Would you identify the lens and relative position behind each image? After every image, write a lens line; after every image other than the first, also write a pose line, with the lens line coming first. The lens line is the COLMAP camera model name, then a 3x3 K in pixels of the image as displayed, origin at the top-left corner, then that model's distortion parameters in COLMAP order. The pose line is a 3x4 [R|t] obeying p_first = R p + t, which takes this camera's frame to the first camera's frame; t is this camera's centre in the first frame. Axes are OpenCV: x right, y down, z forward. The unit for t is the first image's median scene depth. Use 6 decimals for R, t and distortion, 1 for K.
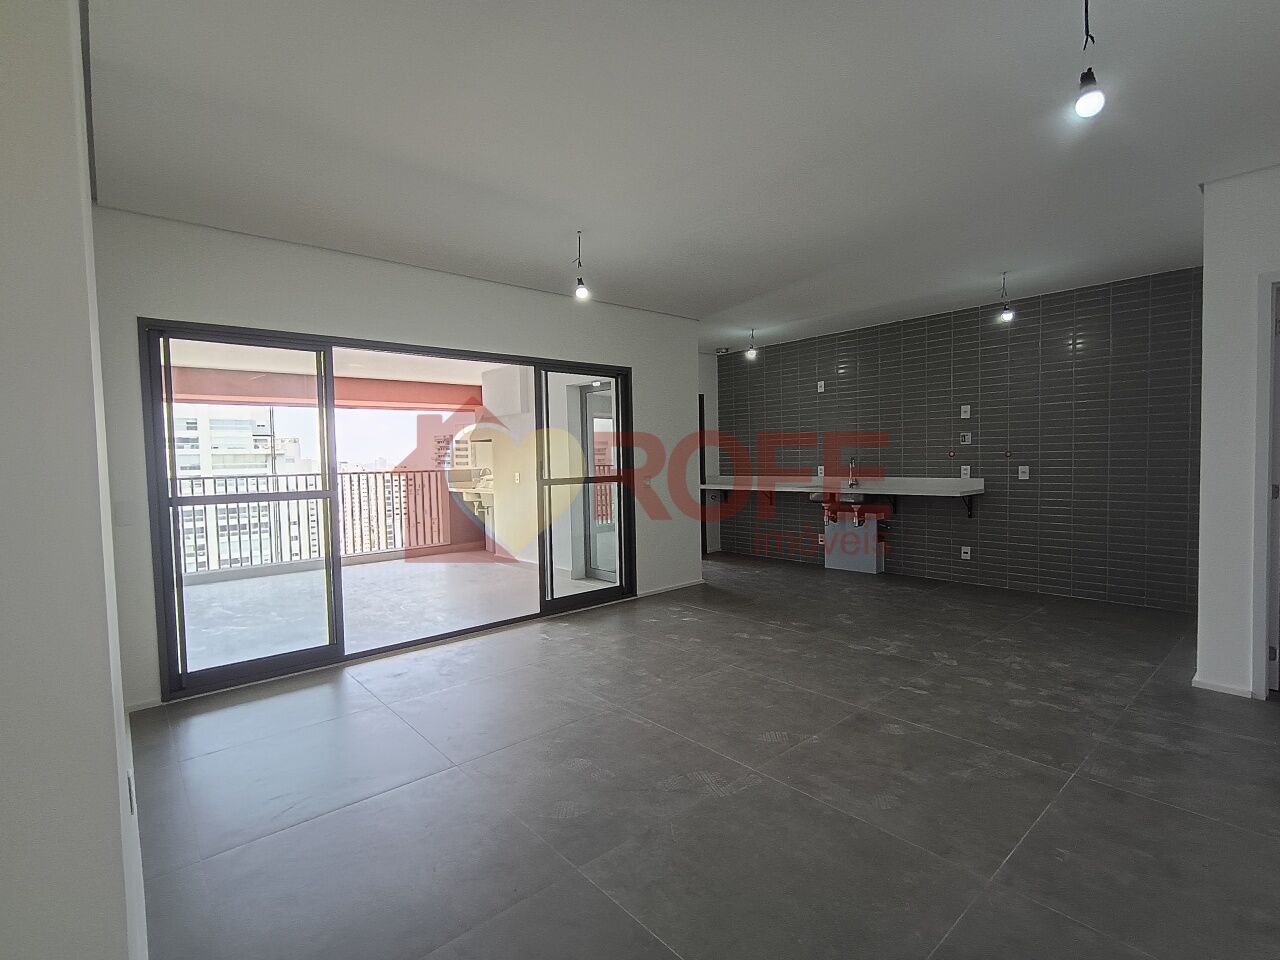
lens RADIAL K [[602.3, 0, 640.0], [0, 602.3, 480.0], [0, 0, 1]] dist [0.000659, -0.000401]
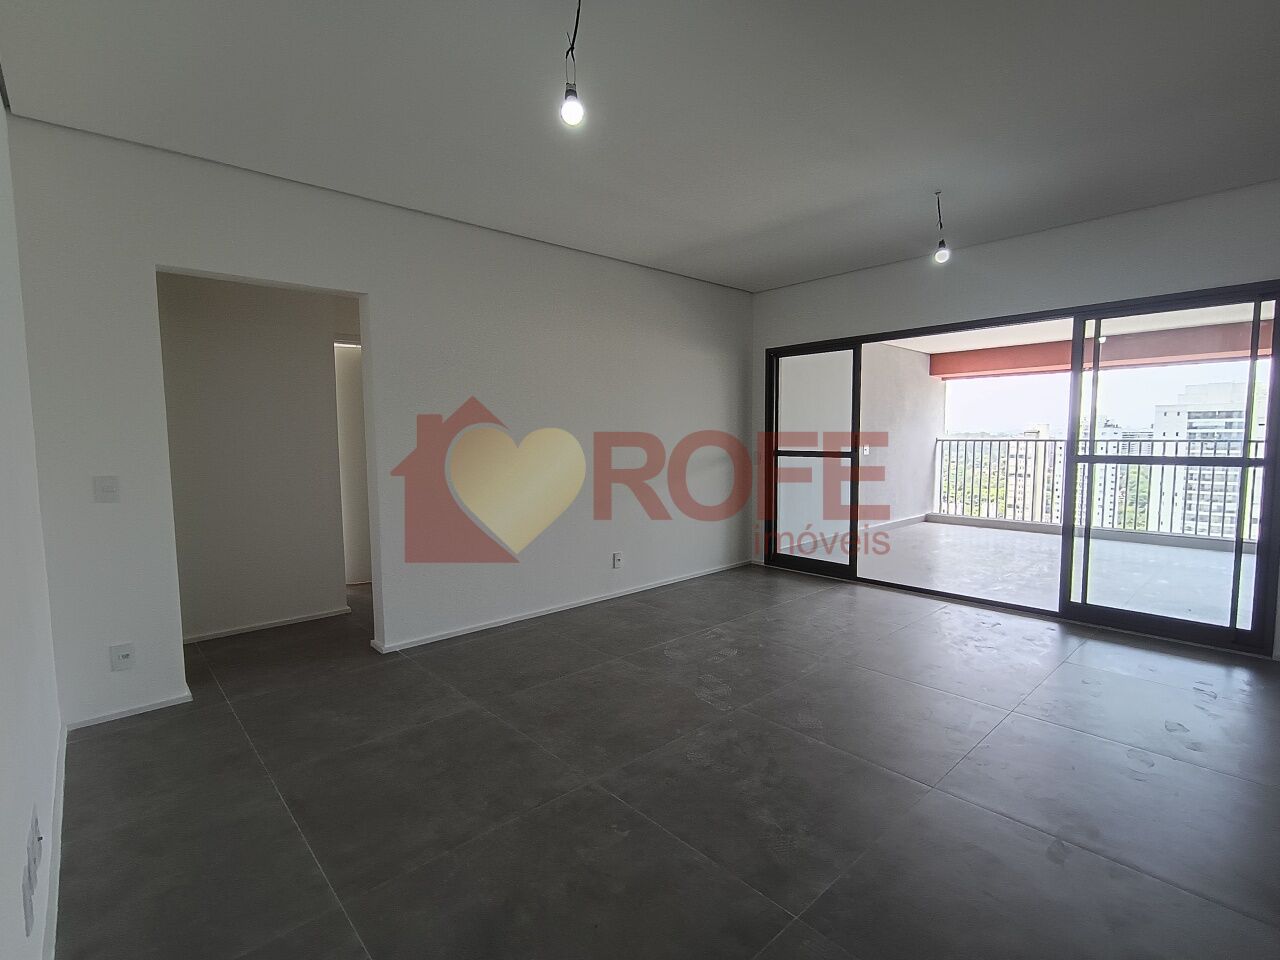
lens RADIAL K [[602.3, 0, 640.0], [0, 602.3, 480.0], [0, 0, 1]] dist [0.000659, -0.000401]
pose [[0.028350, 0.097449, -0.994837, 0.637125], [-0.027347, 0.994940, 0.096680, -0.030233], [0.999224, 0.024465, 0.030872, 0.376329]]
